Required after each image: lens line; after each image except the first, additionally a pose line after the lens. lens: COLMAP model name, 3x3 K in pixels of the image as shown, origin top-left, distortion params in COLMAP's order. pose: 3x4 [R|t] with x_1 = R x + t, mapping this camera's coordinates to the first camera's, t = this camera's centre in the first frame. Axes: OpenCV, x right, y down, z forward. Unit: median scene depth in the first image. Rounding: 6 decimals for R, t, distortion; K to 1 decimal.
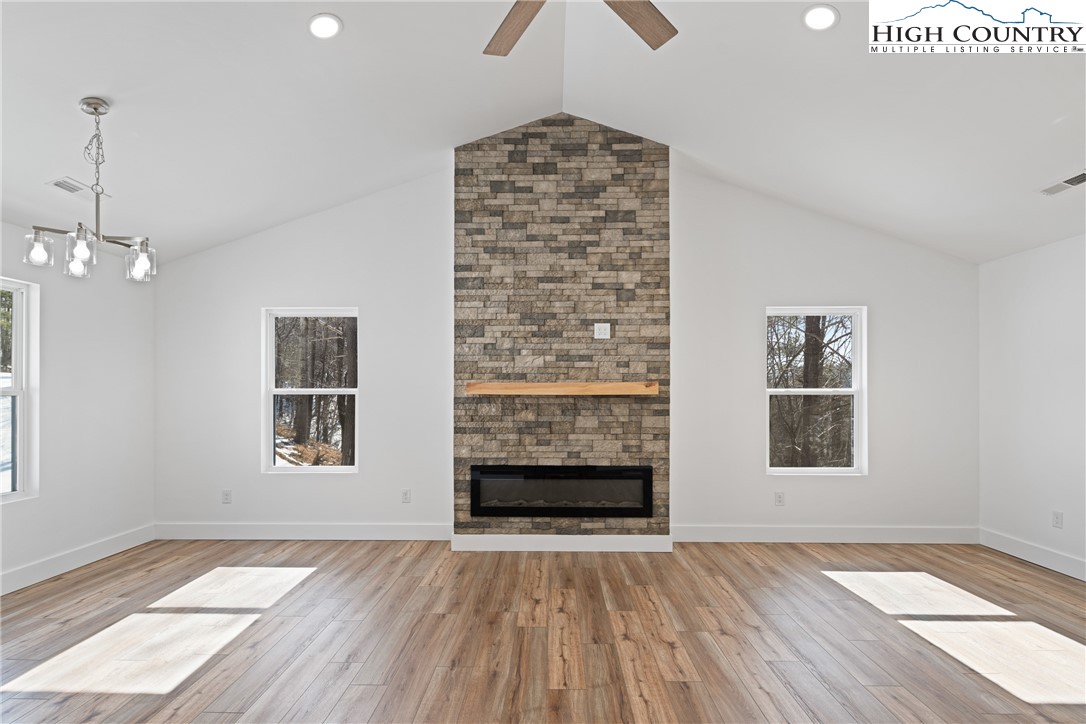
lens RADIAL K [[533.4, 0, 545.2], [0, 533.4, 397.0], [0, 0, 1]] dist [0.003131, -0.001443]
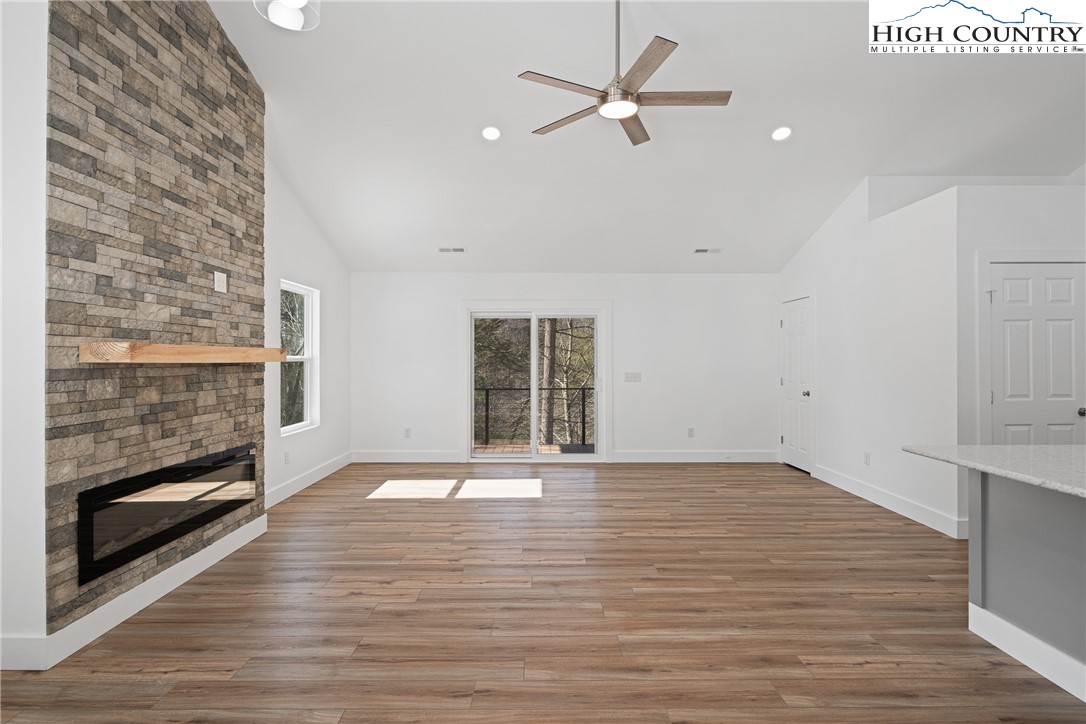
lens RADIAL K [[533.4, 0, 539.9], [0, 533.4, 360.5], [0, 0, 1]] dist [0.003131, -0.001443]
pose [[-0.015875, -0.003496, 0.999868, -0.695726], [0.009771, 0.999946, 0.003651, -0.005315], [-0.999826, 0.009827, -0.015840, 0.536274]]
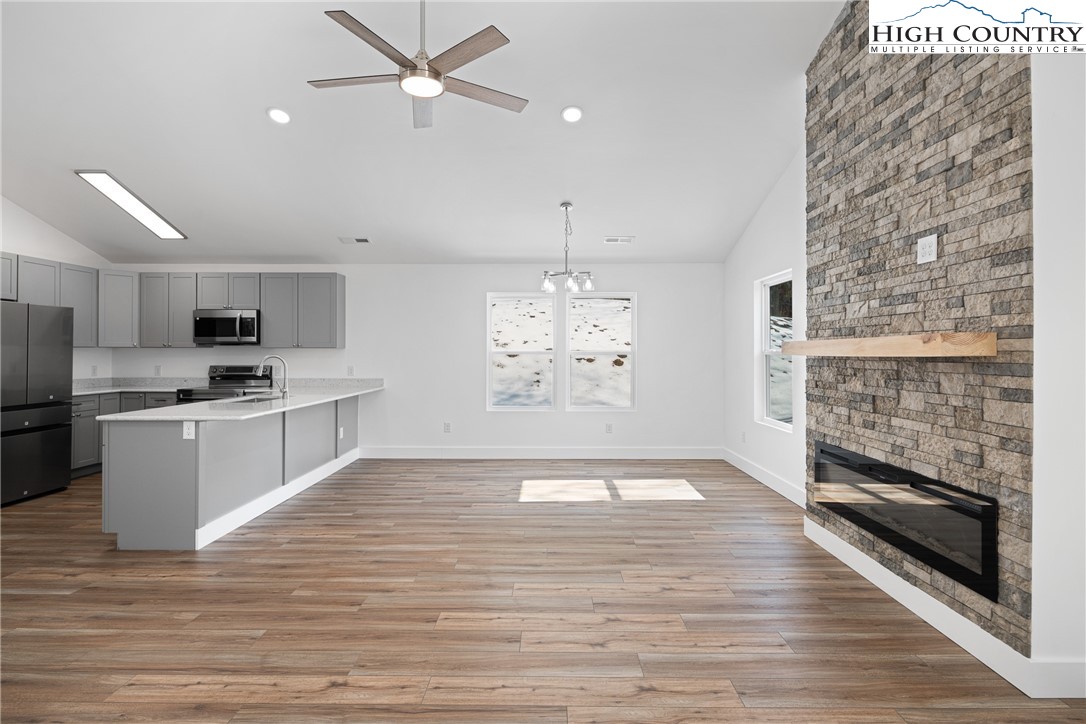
lens RADIAL K [[533.4, 0, 547.5], [0, 533.4, 354.1], [0, 0, 1]] dist [0.003131, -0.001443]
pose [[0.009617, 0.002150, -0.999951, 0.695413], [-0.010559, 0.999942, 0.002049, -0.004065], [0.999898, 0.010539, 0.009639, 0.572366]]
